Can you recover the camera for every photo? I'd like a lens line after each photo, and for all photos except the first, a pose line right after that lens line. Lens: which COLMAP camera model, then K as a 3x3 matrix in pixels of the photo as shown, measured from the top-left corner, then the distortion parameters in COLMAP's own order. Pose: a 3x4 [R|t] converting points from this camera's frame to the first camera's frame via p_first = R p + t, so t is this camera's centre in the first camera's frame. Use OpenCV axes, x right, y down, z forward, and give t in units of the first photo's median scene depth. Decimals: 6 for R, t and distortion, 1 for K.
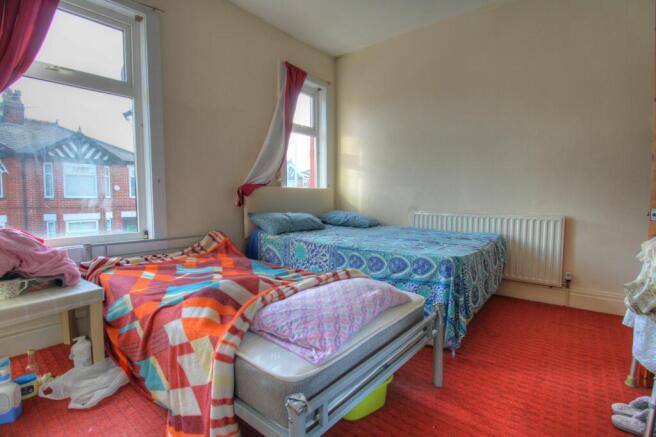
lens RADIAL K [[305.8, 0, 330.8], [0, 305.8, 214.8], [0, 0, 1]] dist [0.001753, -0.013765]
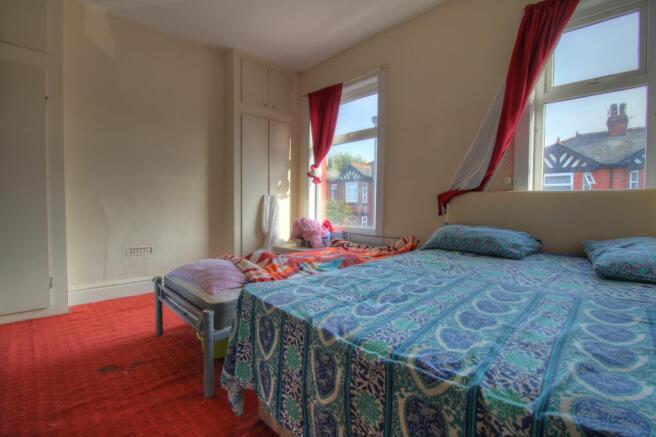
lens RADIAL K [[305.8, 0, 330.8], [0, 305.8, 214.8], [0, 0, 1]] dist [0.001753, -0.013765]
pose [[-0.081713, 0.041005, -0.995812, 0.287048], [-0.072211, 0.996284, 0.046950, -0.019135], [0.994037, 0.075745, -0.078449, 0.324754]]
